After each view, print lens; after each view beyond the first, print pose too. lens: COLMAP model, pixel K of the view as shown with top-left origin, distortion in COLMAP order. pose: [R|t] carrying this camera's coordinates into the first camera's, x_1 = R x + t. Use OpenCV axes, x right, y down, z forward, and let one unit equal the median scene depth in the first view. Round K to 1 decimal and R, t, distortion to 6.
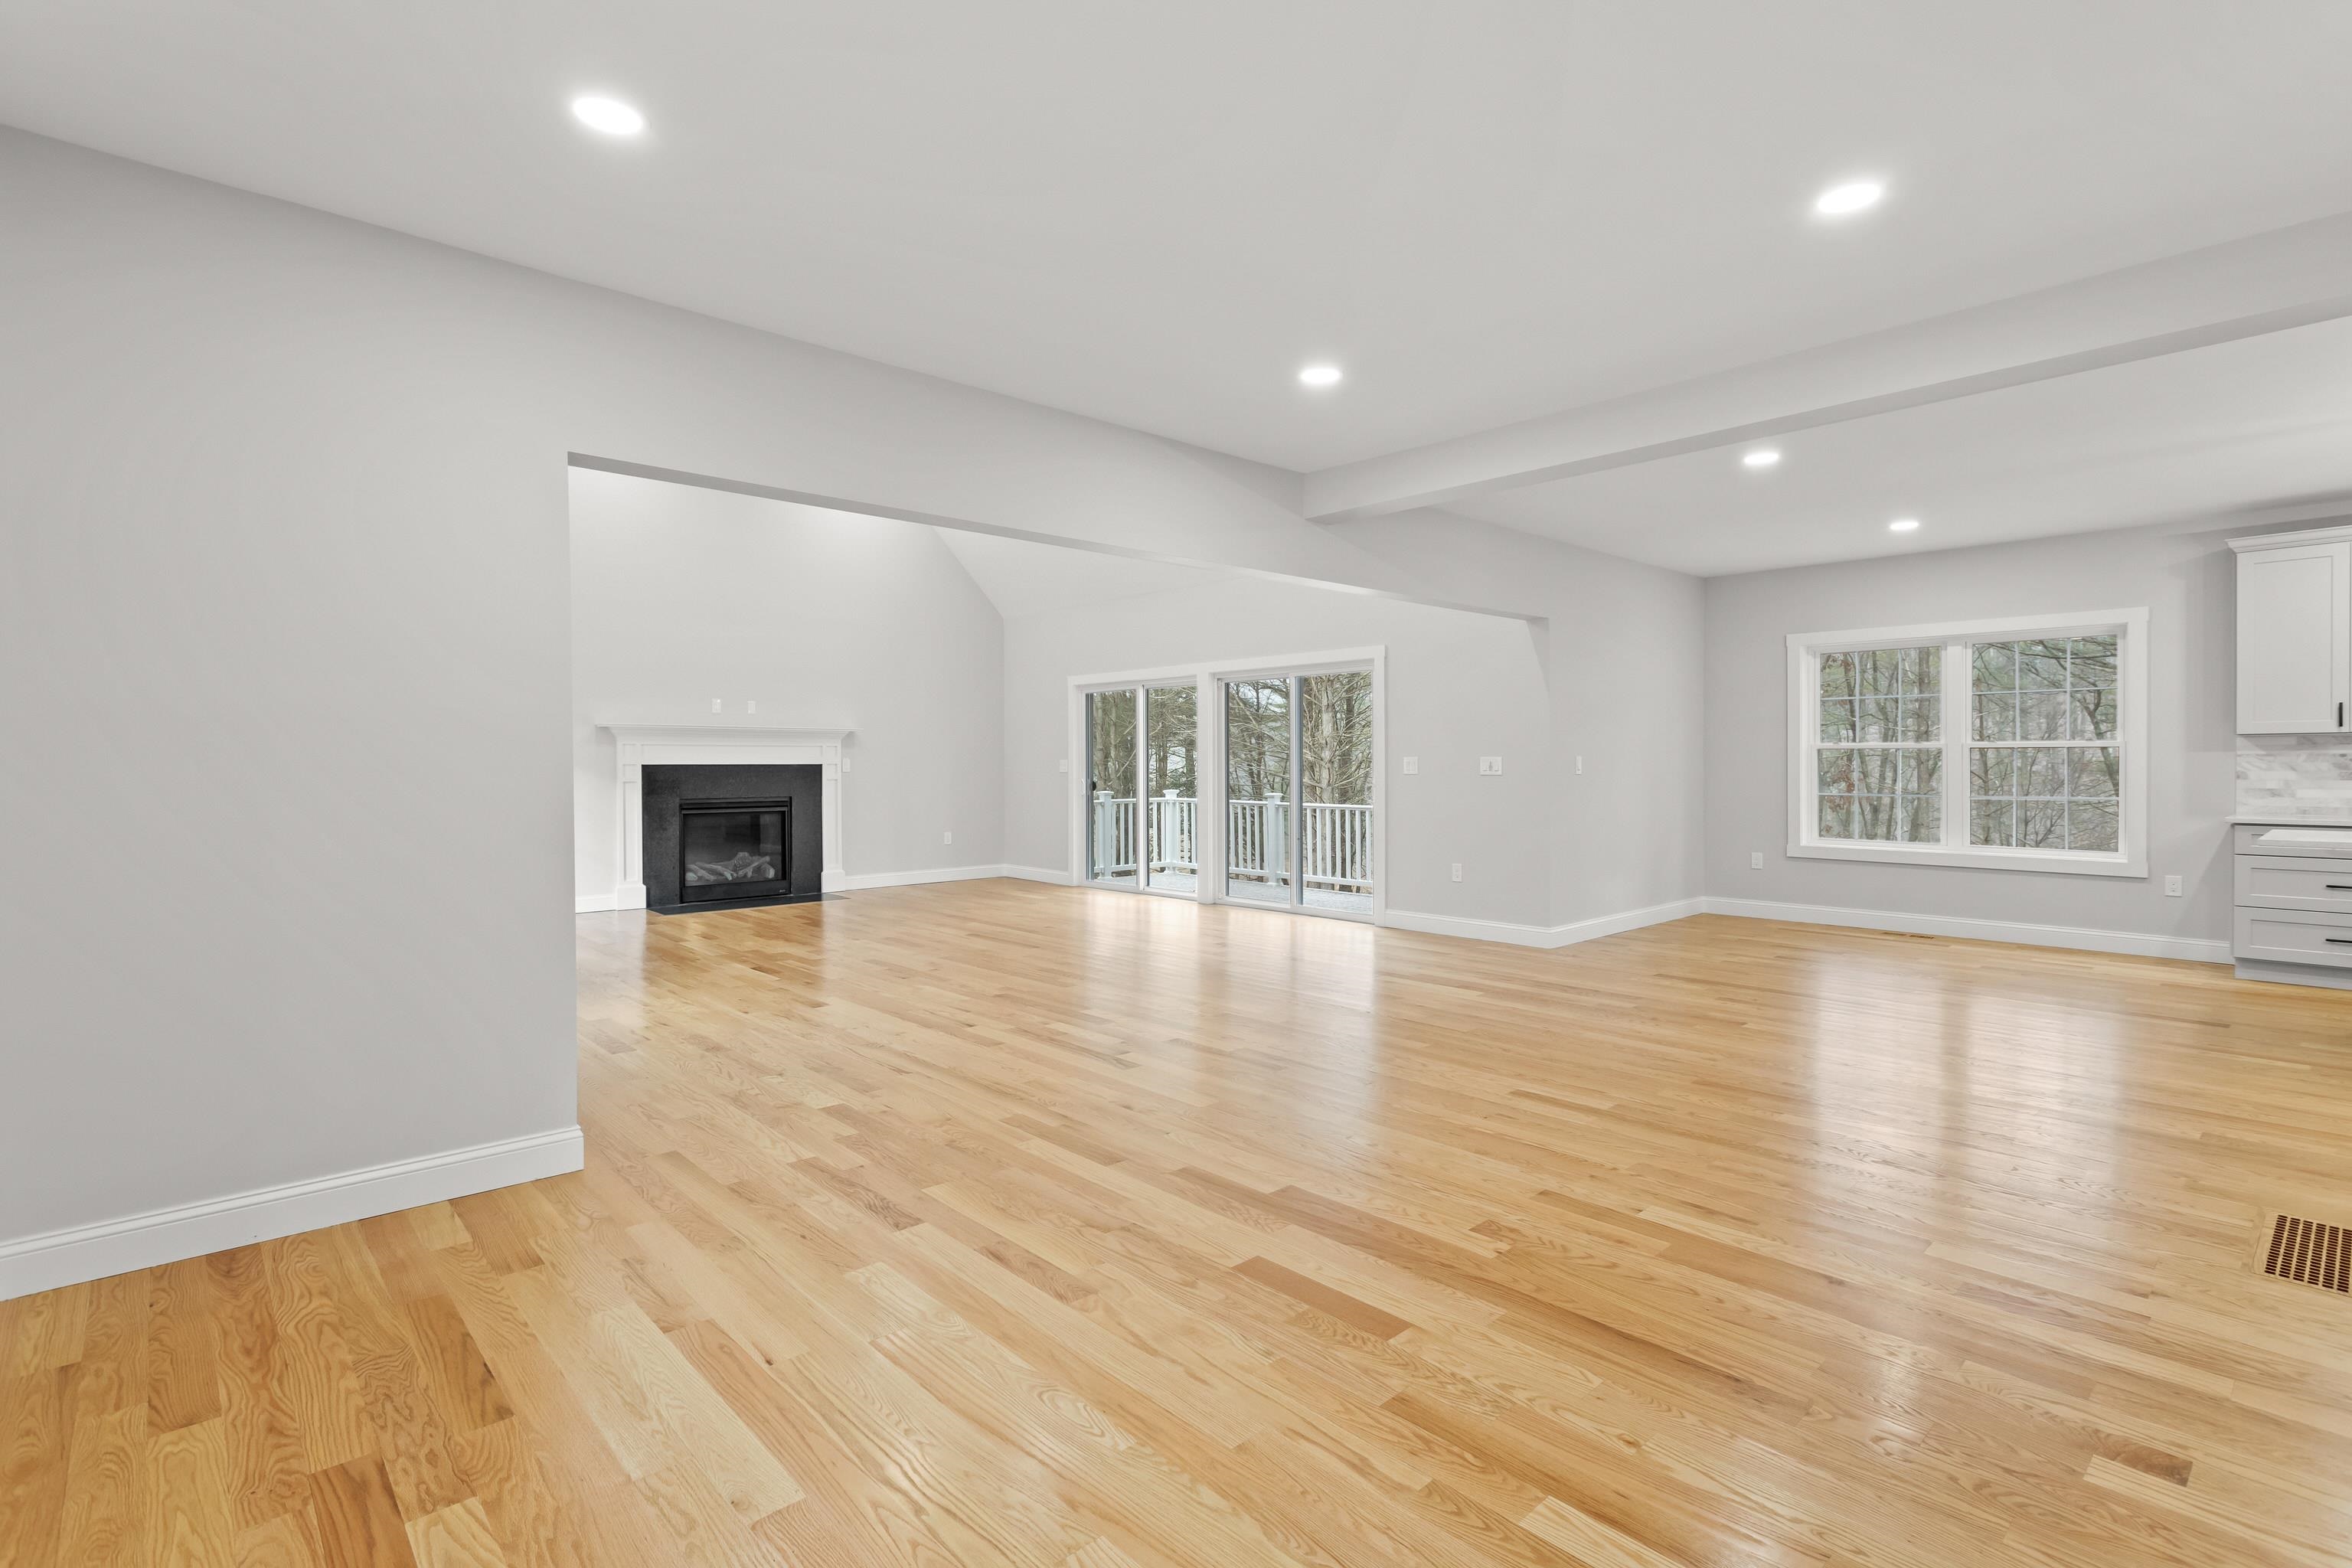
lens RADIAL K [[1115.9, 0, 1193.9], [0, 1115.9, 766.2], [0, 0, 1]] dist [-0.000958, 0.002795]
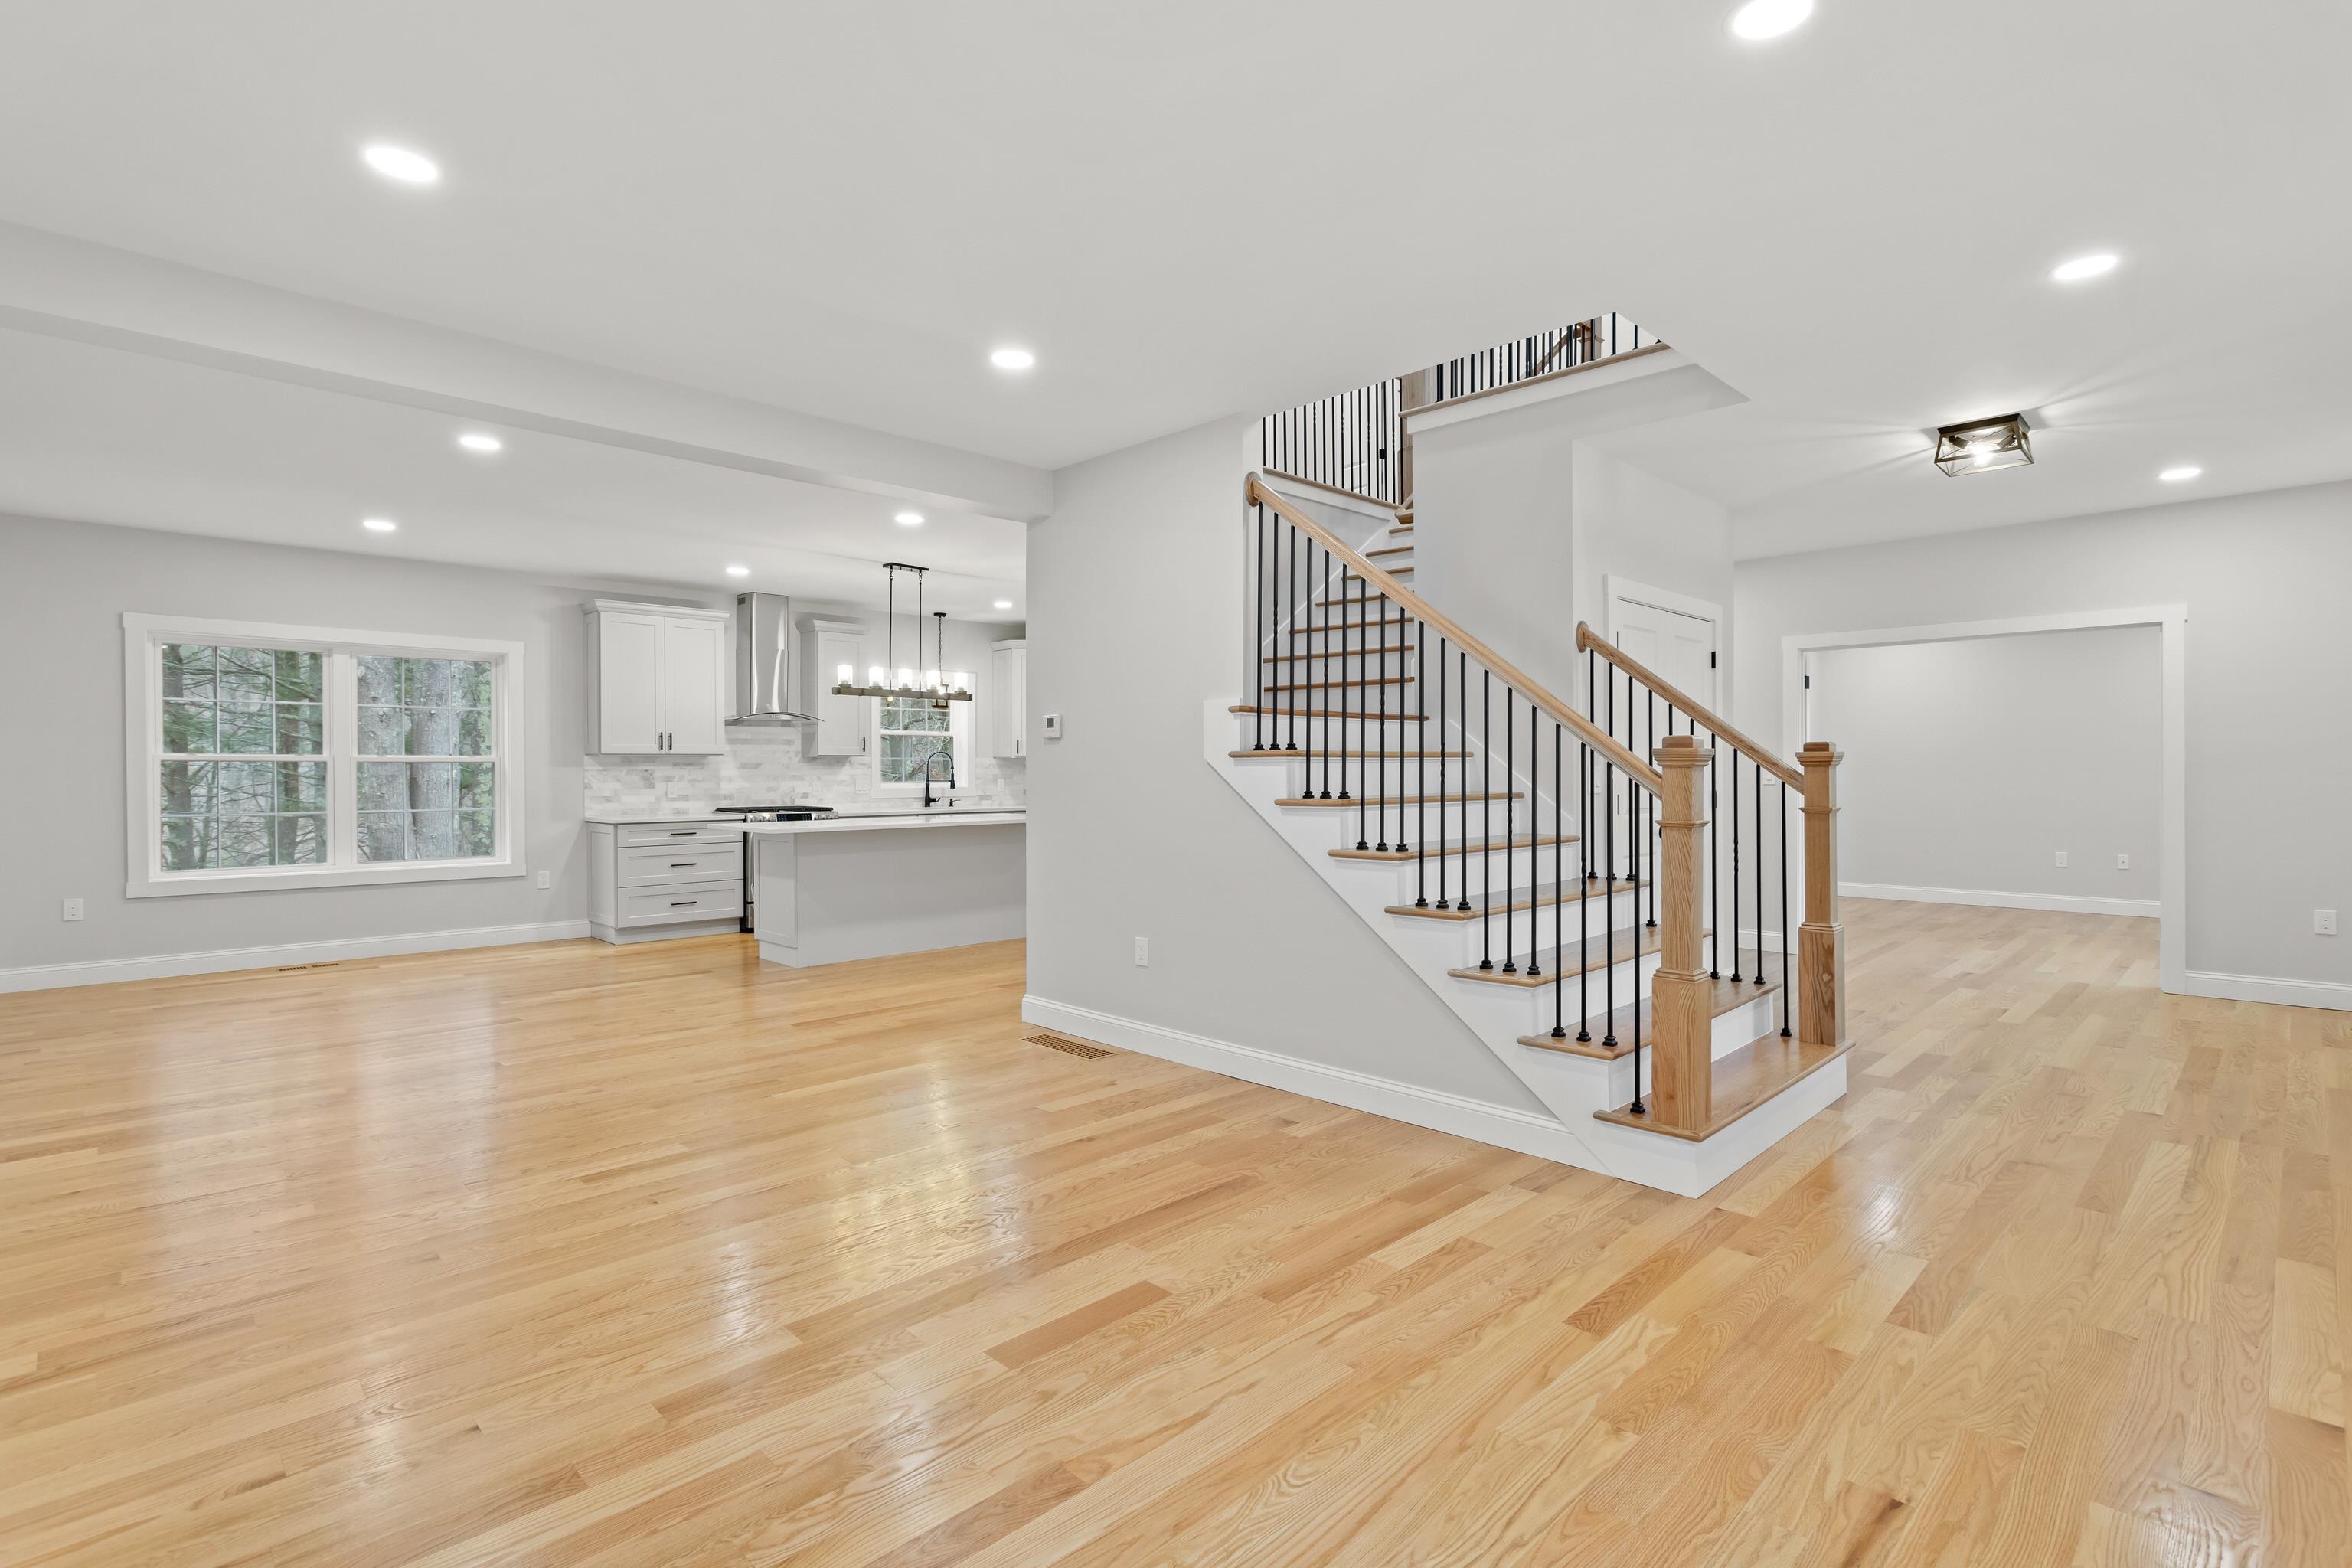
lens RADIAL K [[1115.9, 0, 1179.9], [0, 1115.9, 770.9], [0, 0, 1]] dist [-0.000958, 0.002795]
pose [[-0.027815, 0.002937, 0.999609, -0.237046], [0.008043, 0.999964, -0.002714, -0.000254], [-0.999581, 0.007964, -0.027838, 0.258360]]
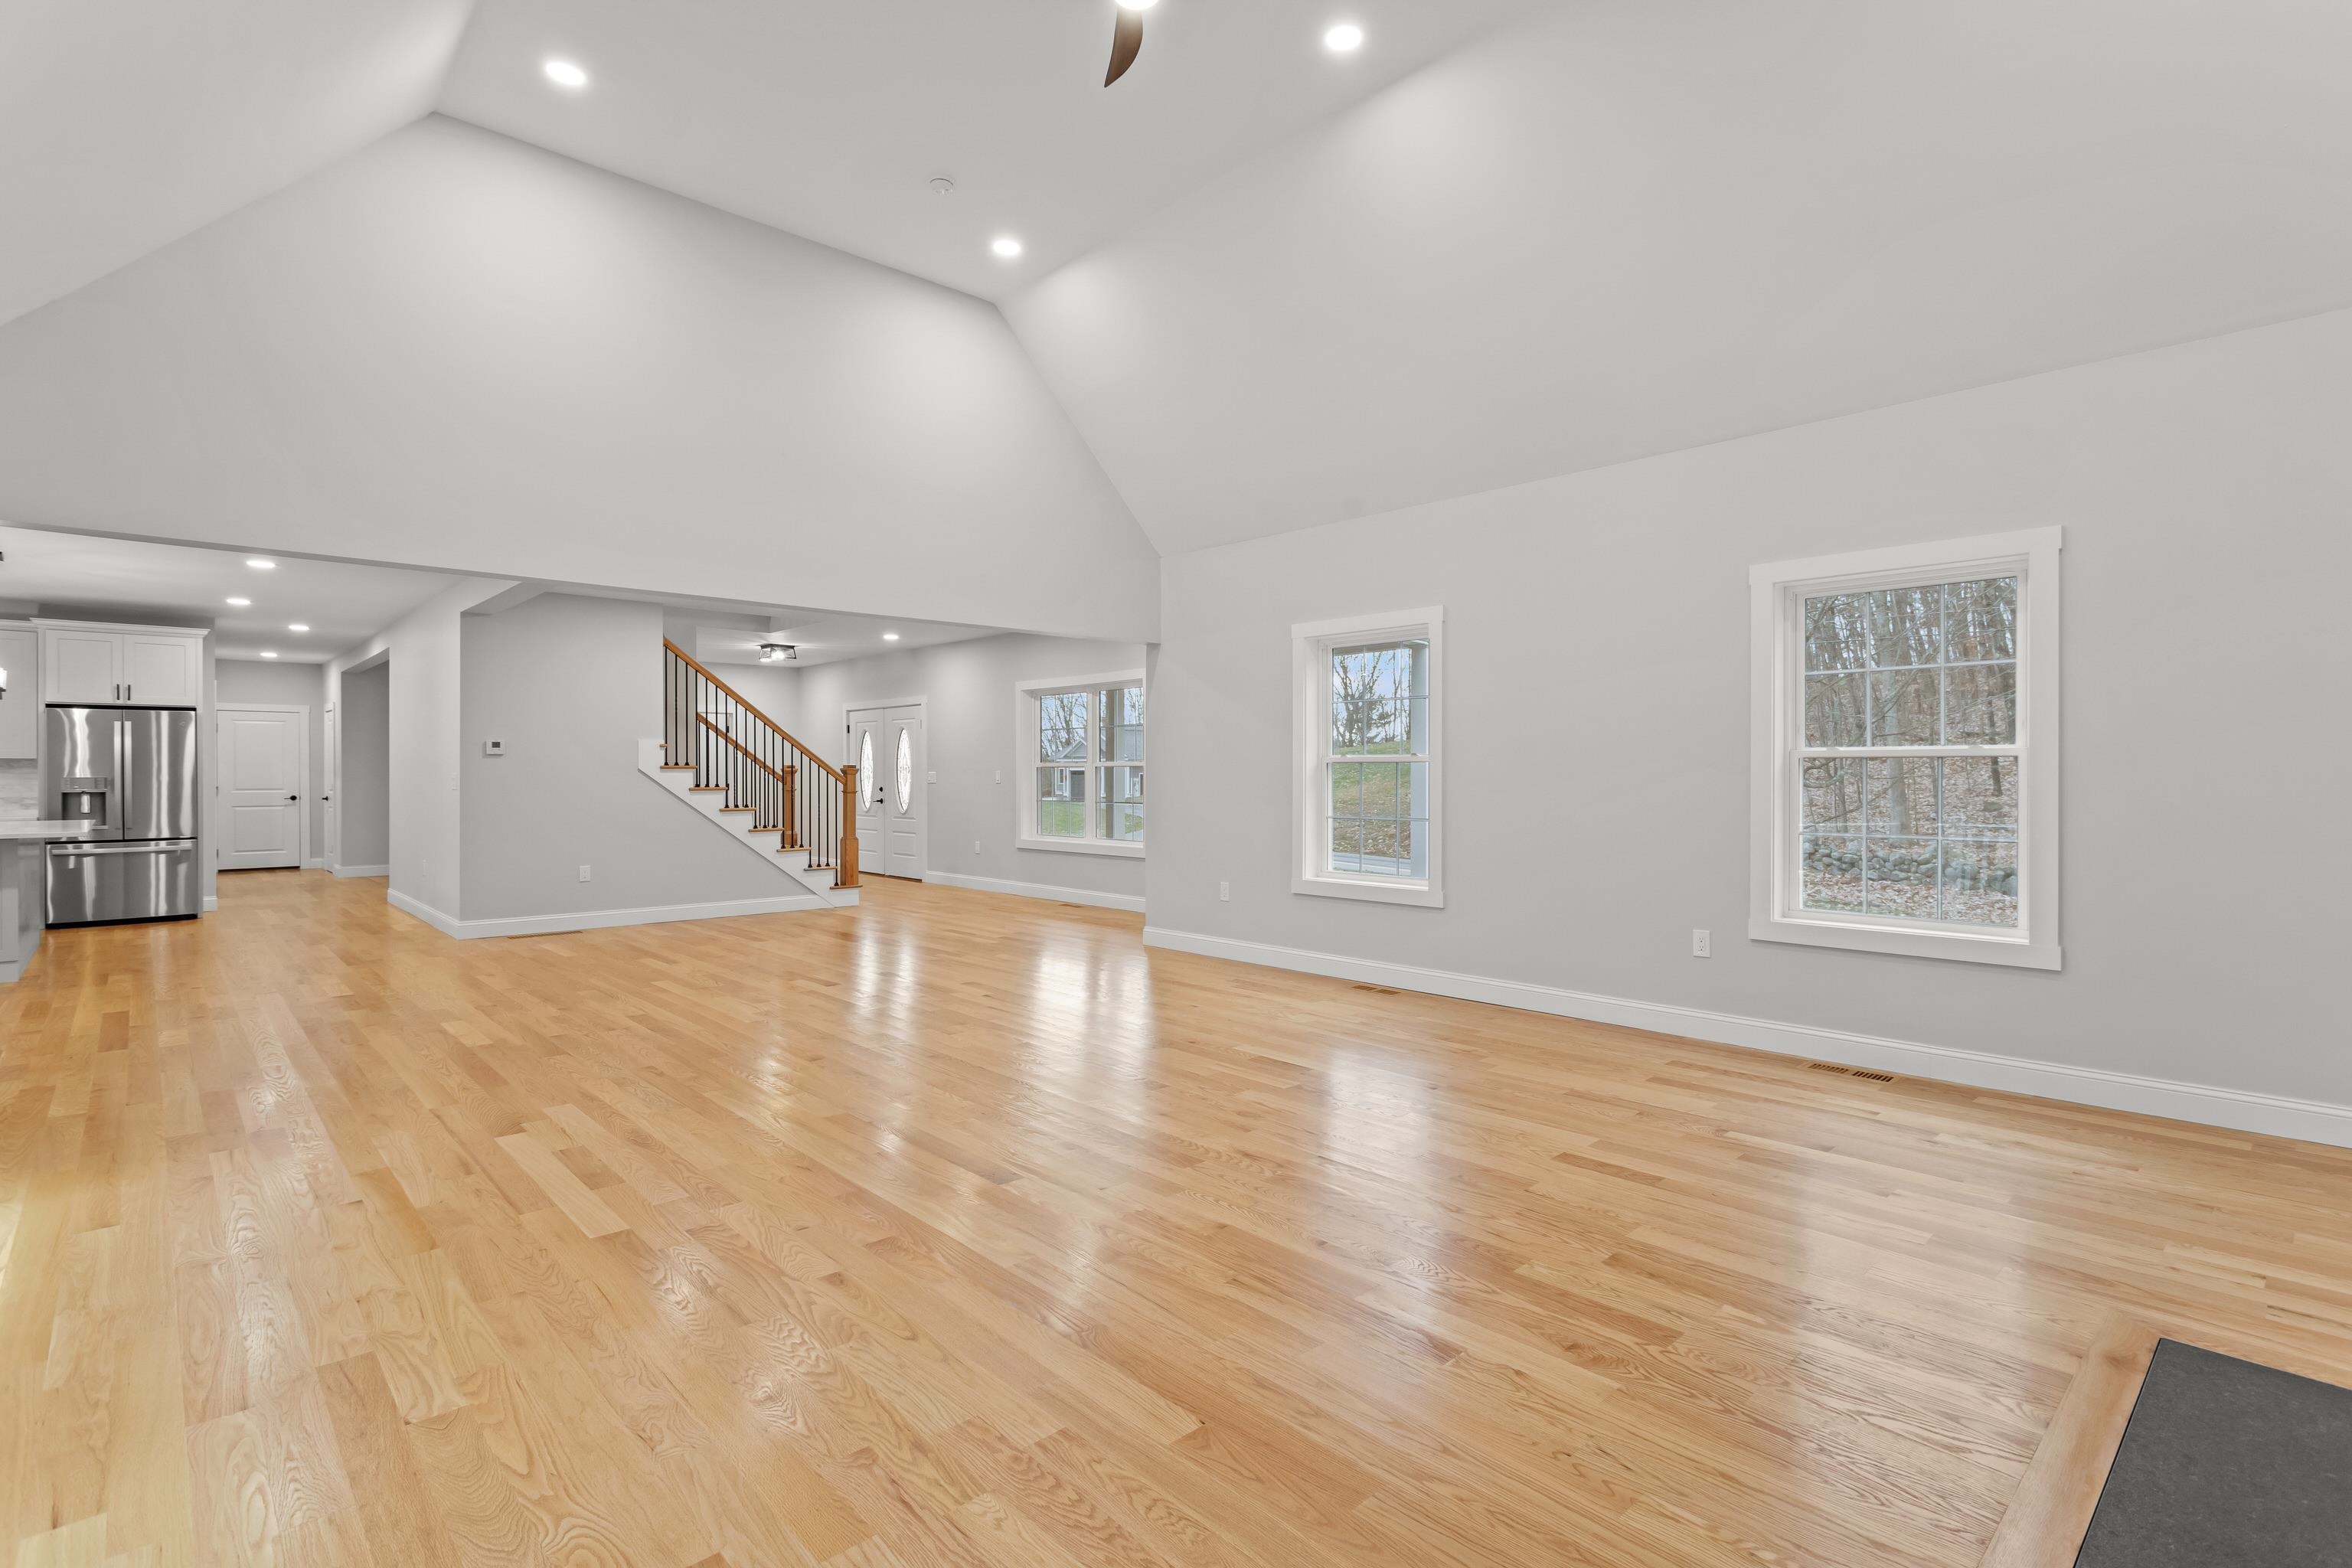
lens RADIAL K [[1115.9, 0, 1192.2], [0, 1115.9, 762.2], [0, 0, 1]] dist [-0.000958, 0.002795]
pose [[-0.999994, 0.003130, -0.001280, -0.229681], [0.003139, 0.999972, -0.006853, -0.003970], [0.001258, -0.006856, -0.999976, 1.205488]]
